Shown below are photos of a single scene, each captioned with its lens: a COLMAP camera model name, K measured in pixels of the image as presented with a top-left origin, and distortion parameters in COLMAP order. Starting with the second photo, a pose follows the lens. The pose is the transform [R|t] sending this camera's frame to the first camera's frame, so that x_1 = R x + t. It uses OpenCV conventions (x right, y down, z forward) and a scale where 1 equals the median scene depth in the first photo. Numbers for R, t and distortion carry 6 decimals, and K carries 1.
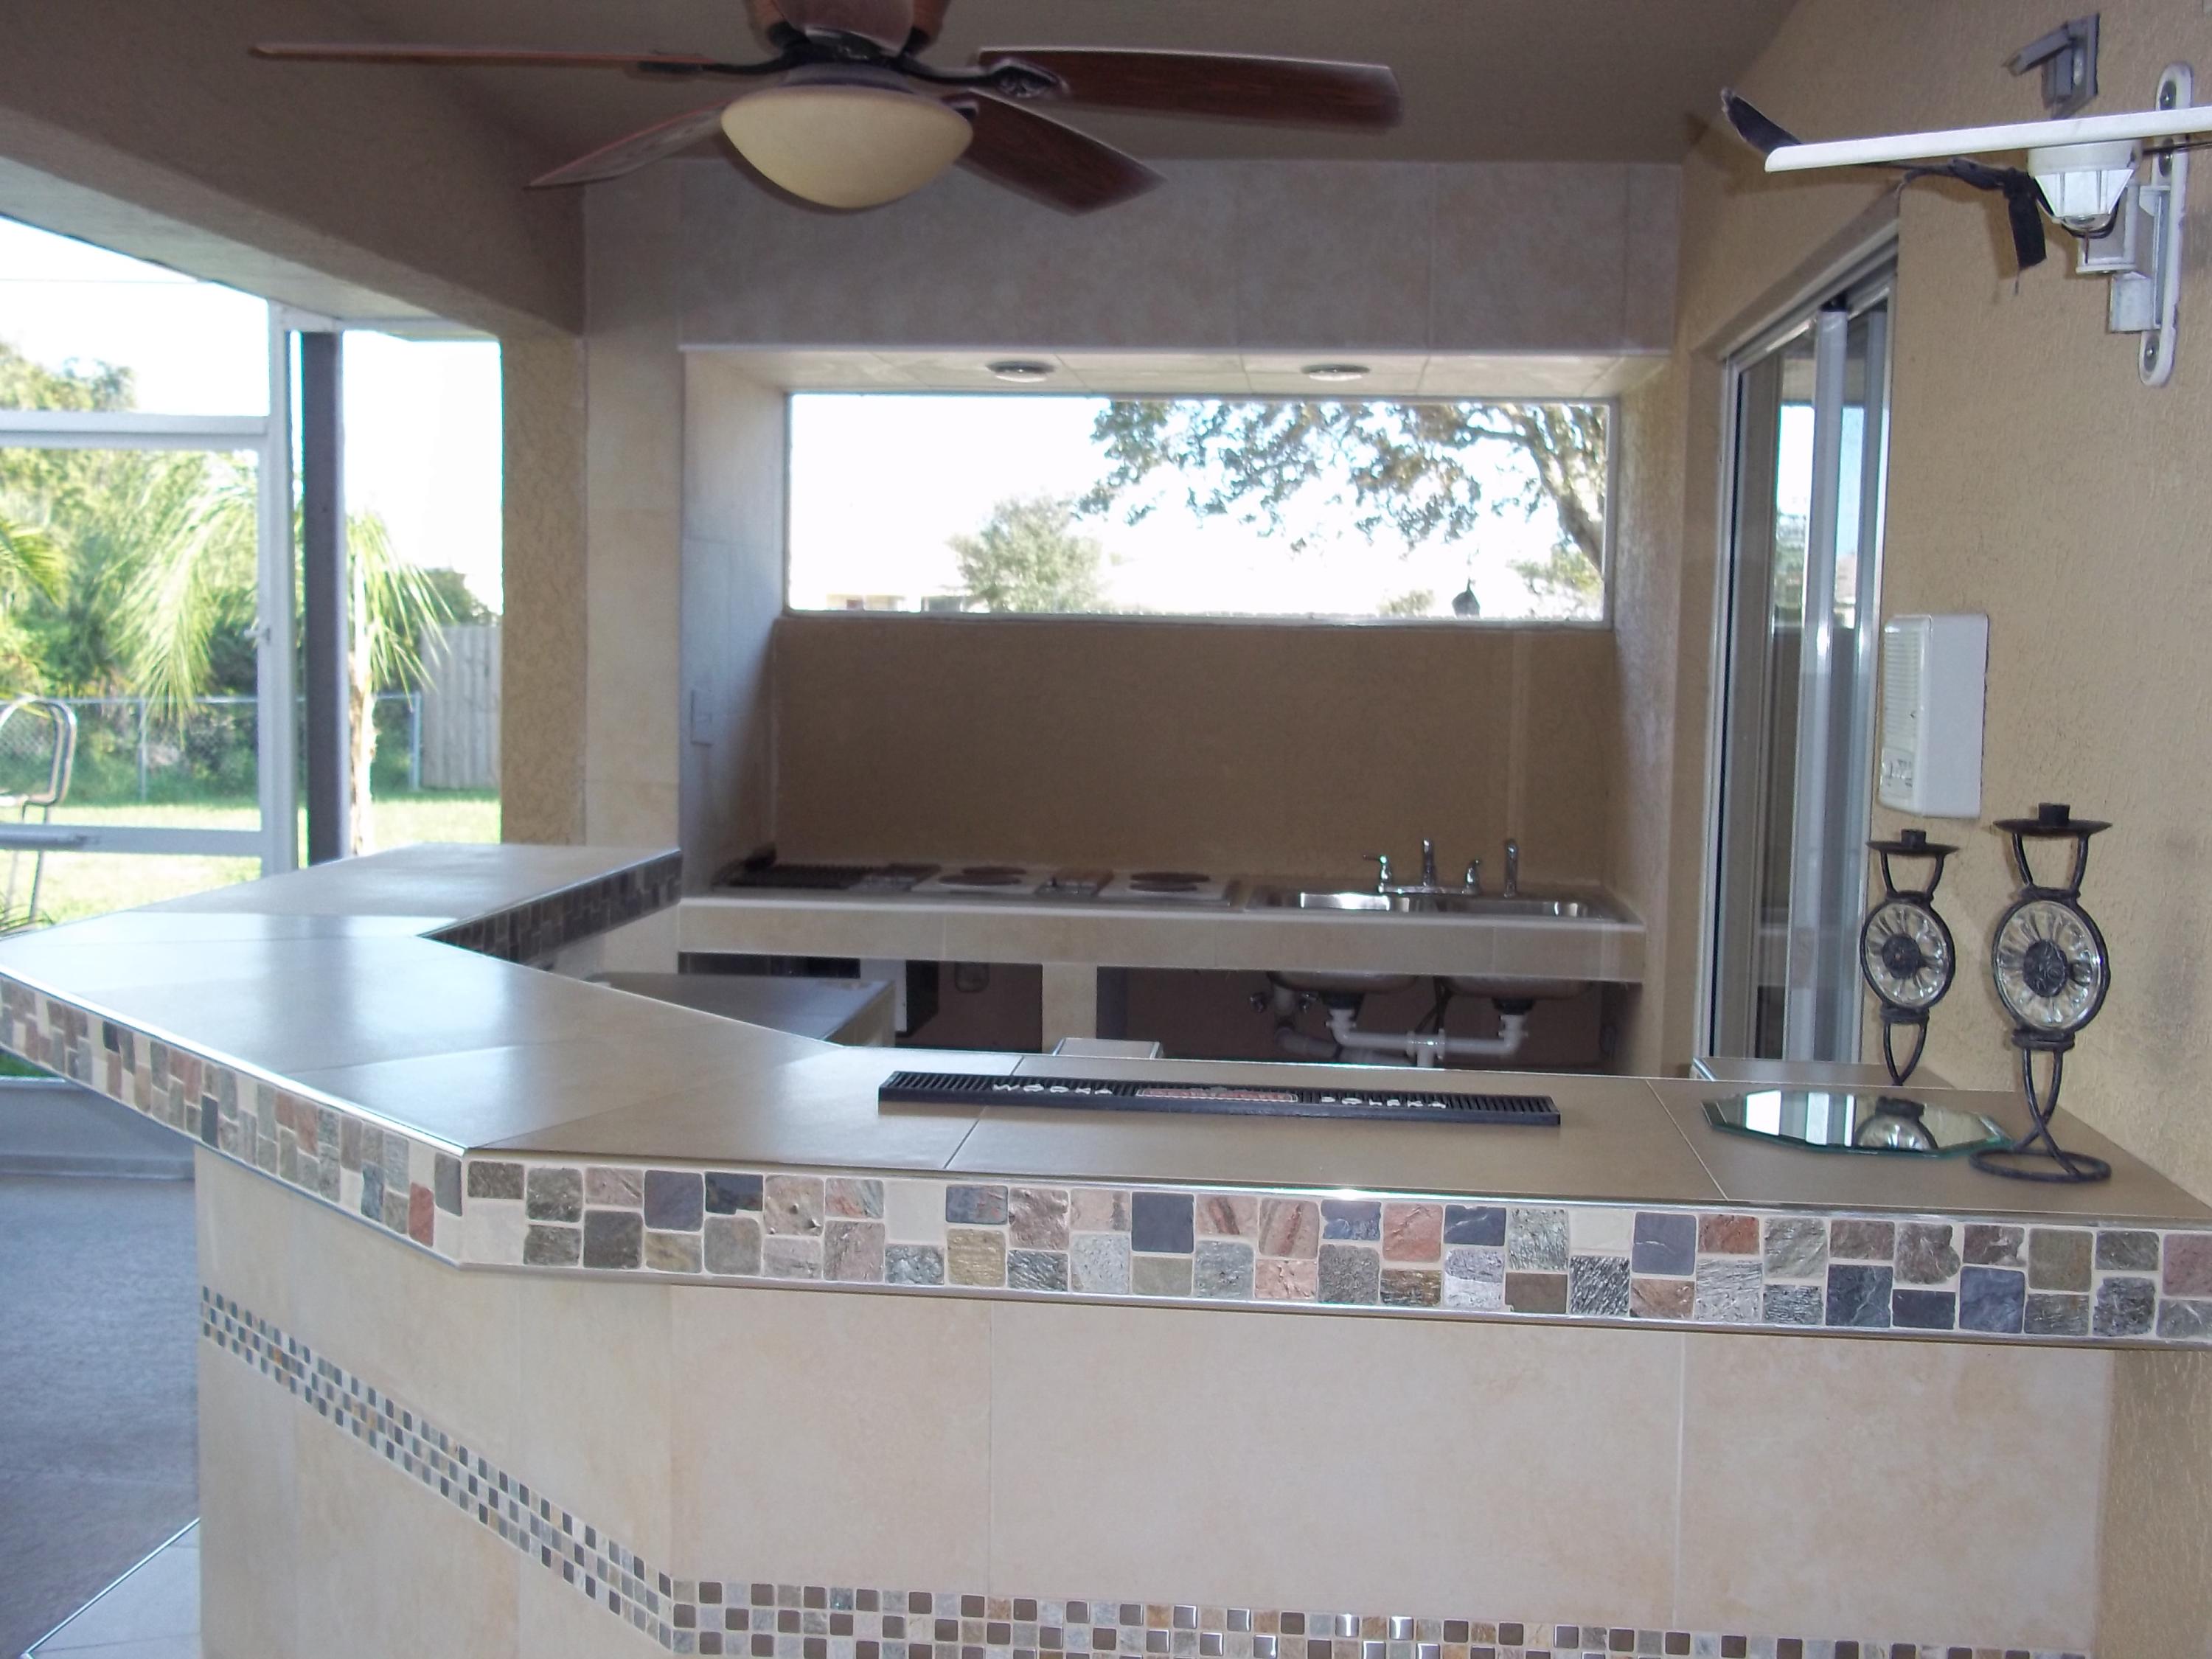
lens RADIAL K [[2365.6, 0, 1106.0], [0, 2365.6, 829.5], [0, 0, 1]] dist [0.000358, 0.035495]
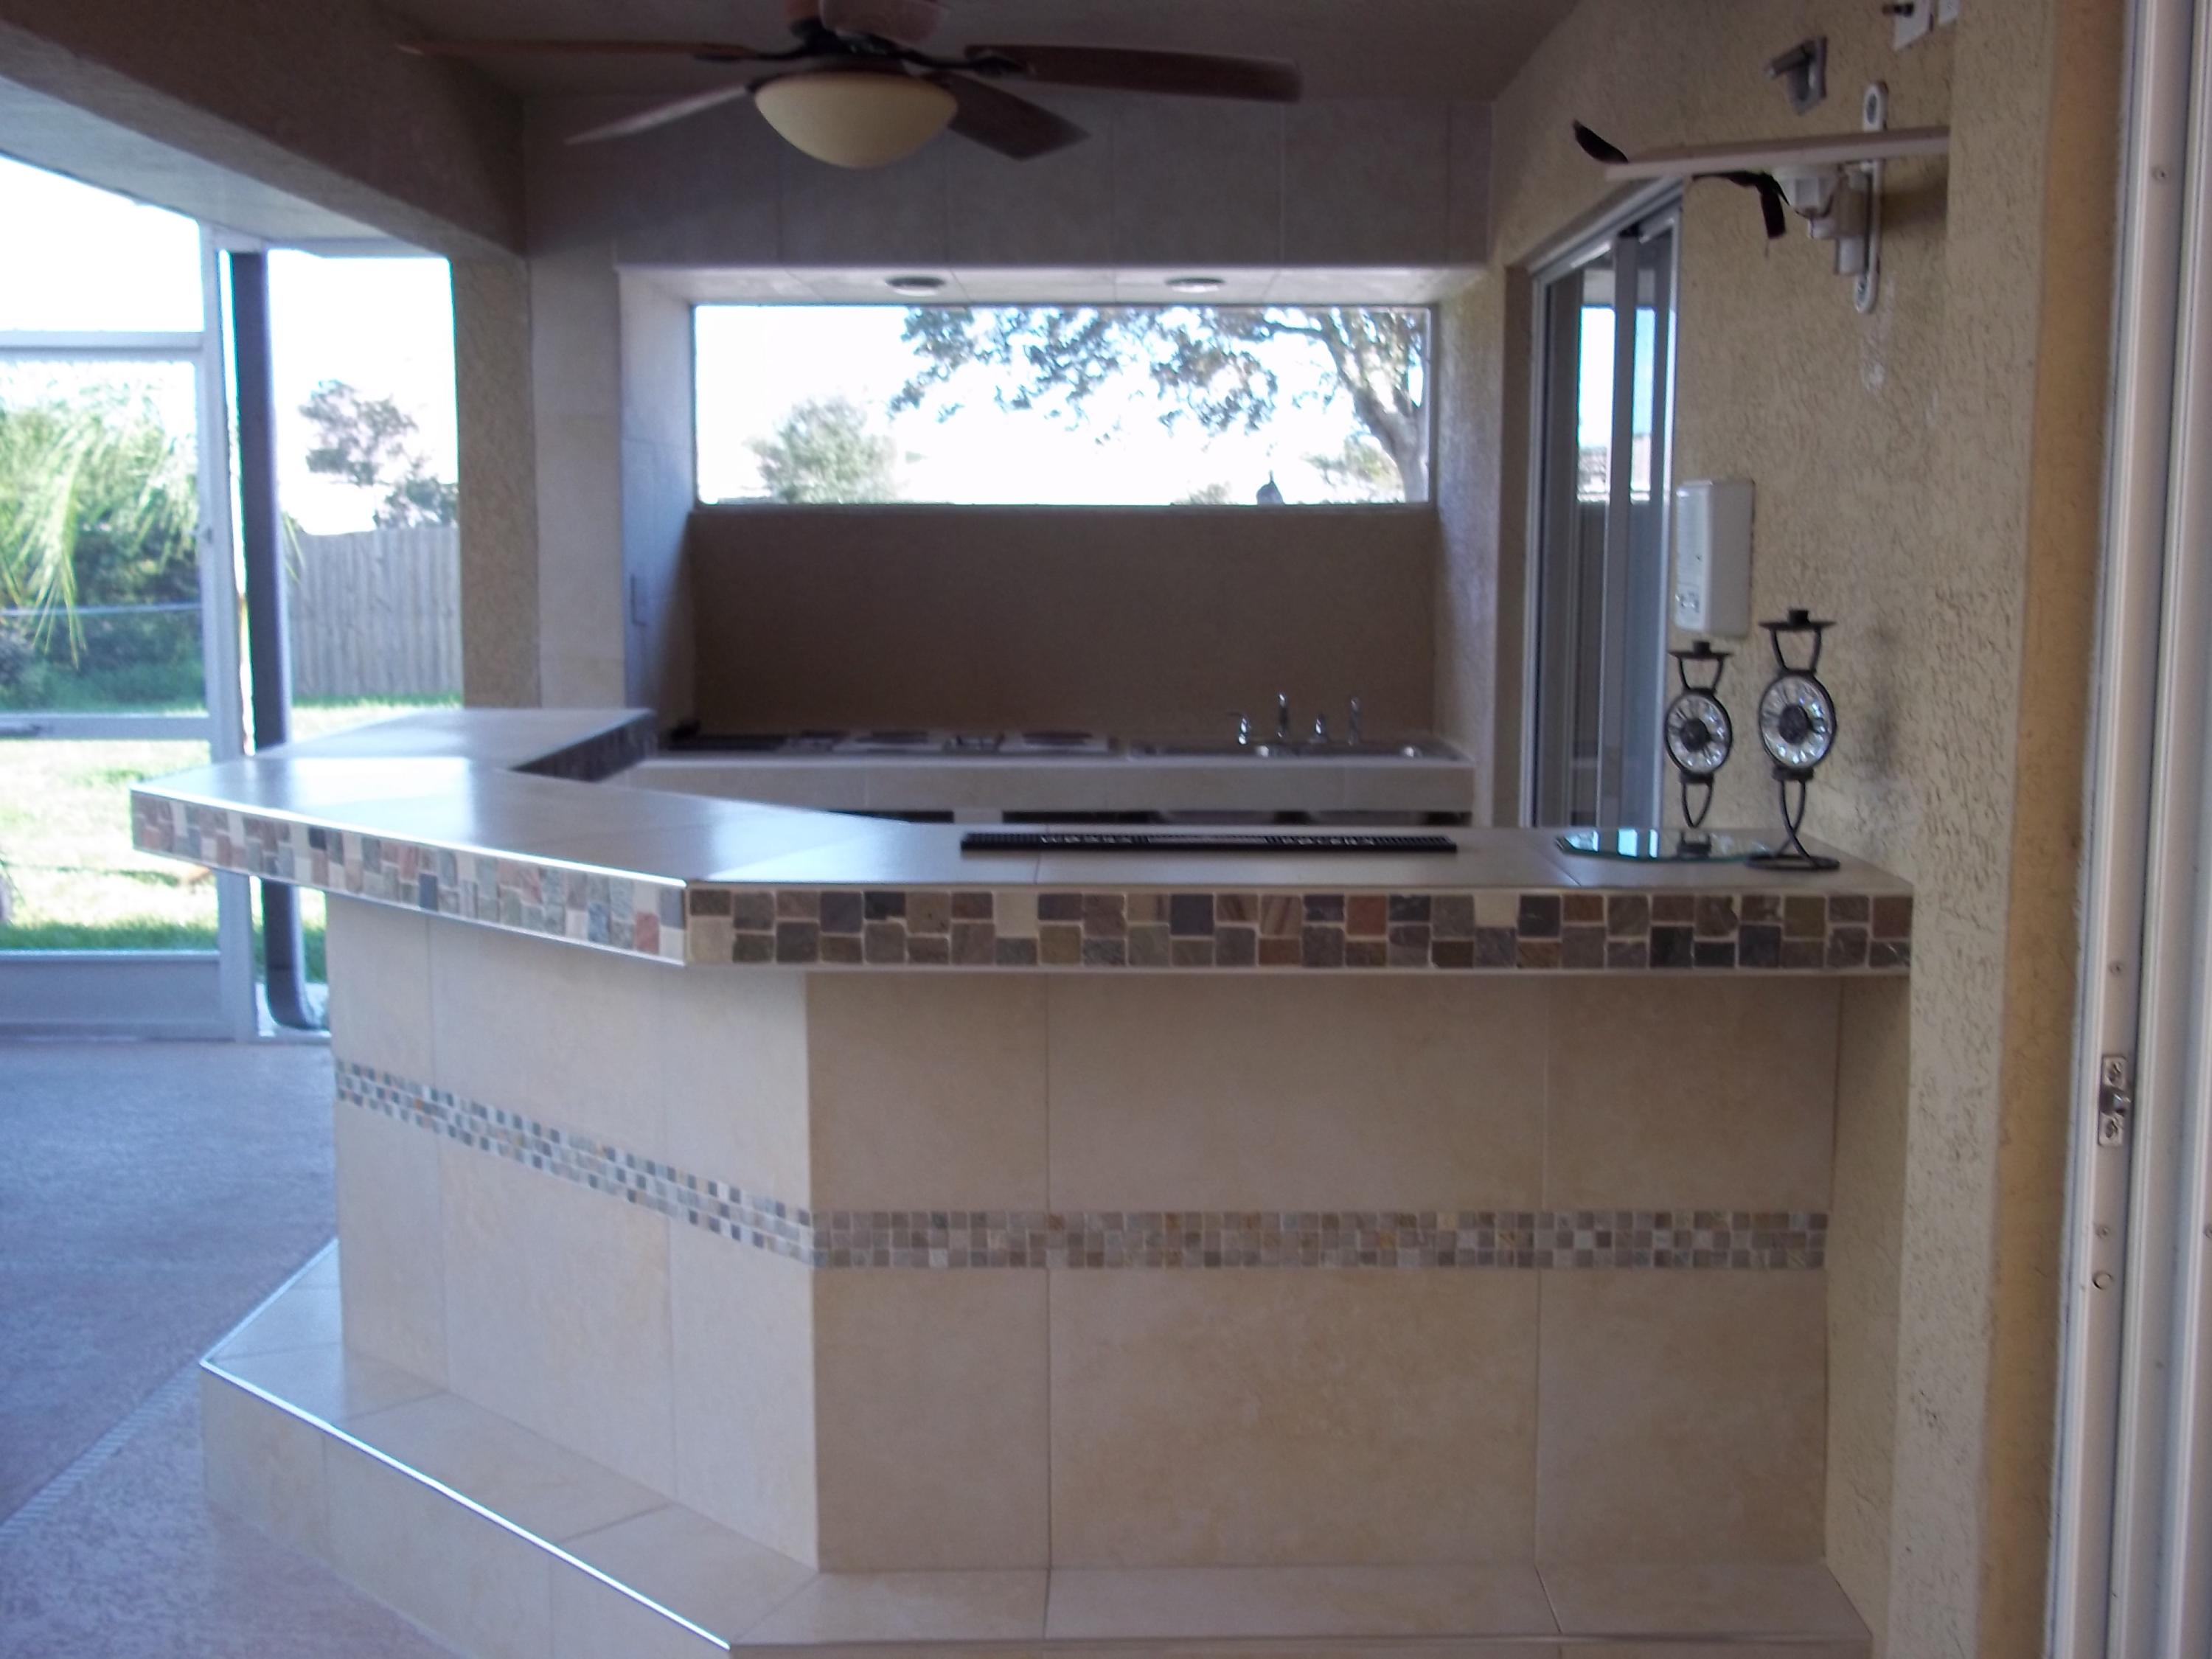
lens RADIAL K [[2362.7, 0, 1095.5], [0, 2362.7, 830.1], [0, 0, 1]] dist [0.002872, 0.019633]
pose [[0.996363, -0.027555, 0.080629, -0.050922], [0.024029, 0.998726, 0.044377, 0.017600], [-0.081749, -0.042278, 0.995756, -0.141045]]
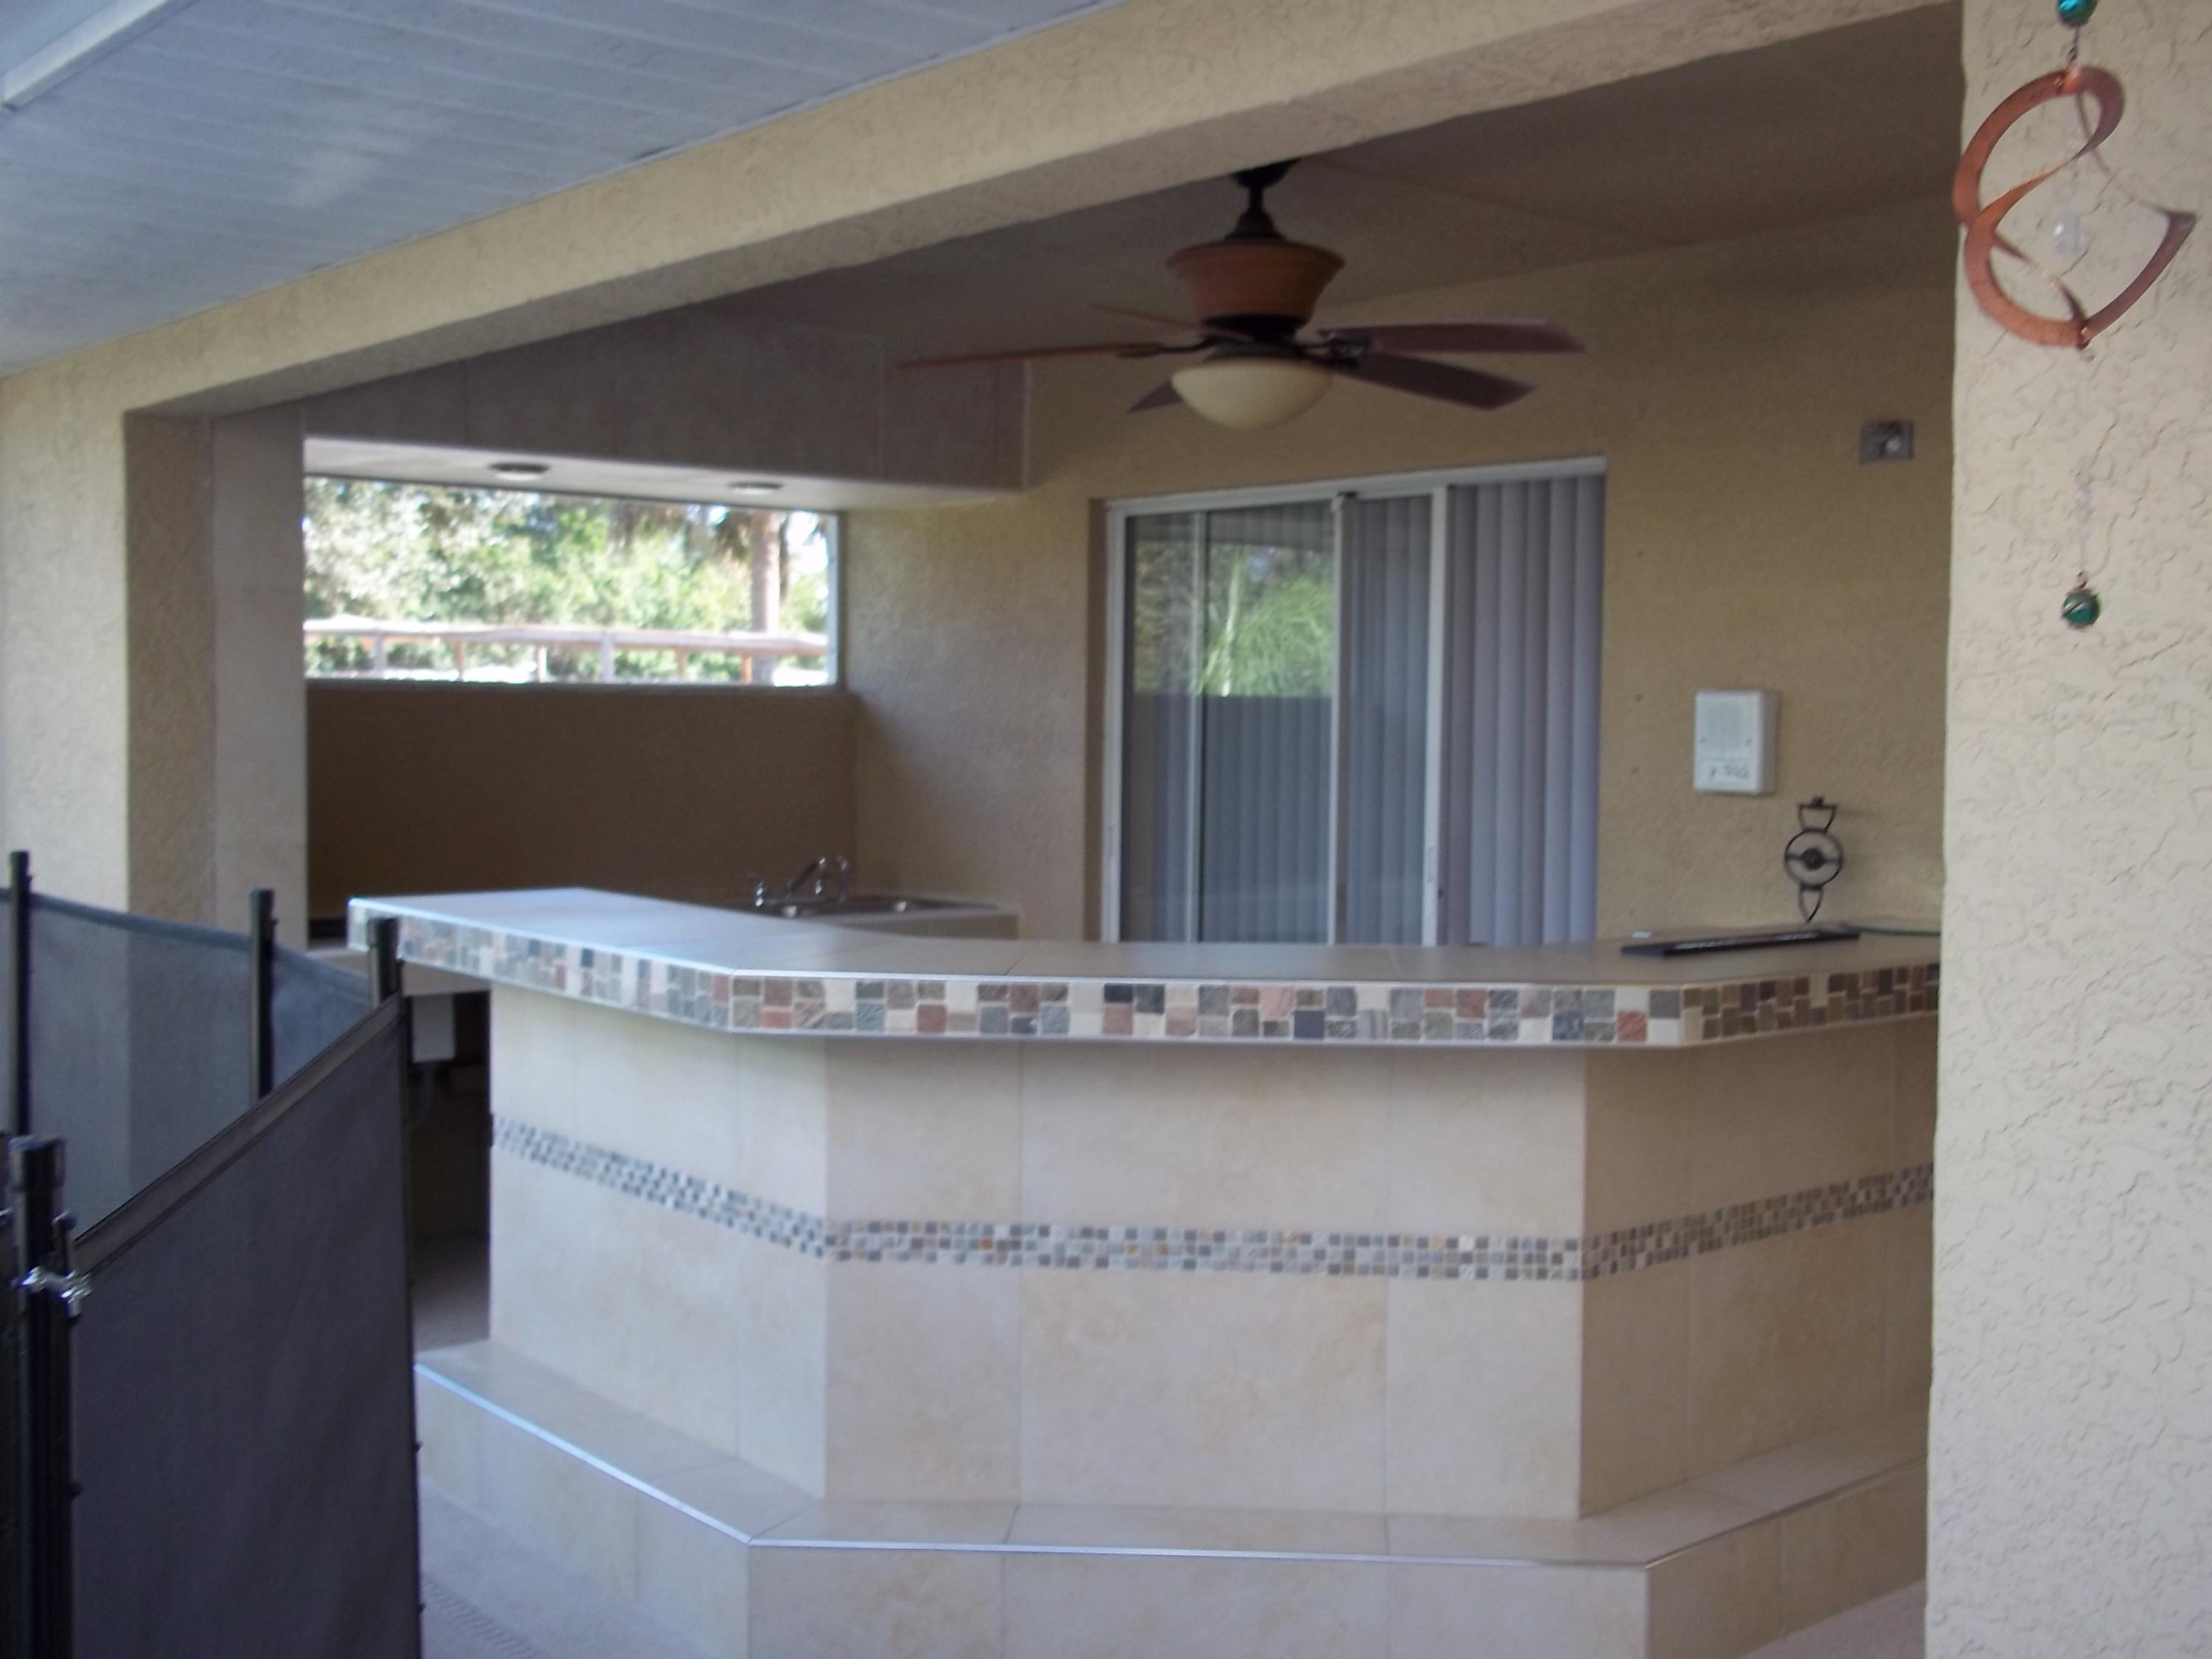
lens RADIAL K [[2388.7, 0, 1106.0], [0, 2388.7, 829.5], [0, 0, 1]] dist [-0.091683, 0.579286]
pose [[0.702524, -0.048156, 0.710029, -0.692312], [0.061911, 0.998061, 0.006434, -0.010335], [-0.708962, 0.039438, 0.704143, -0.008320]]
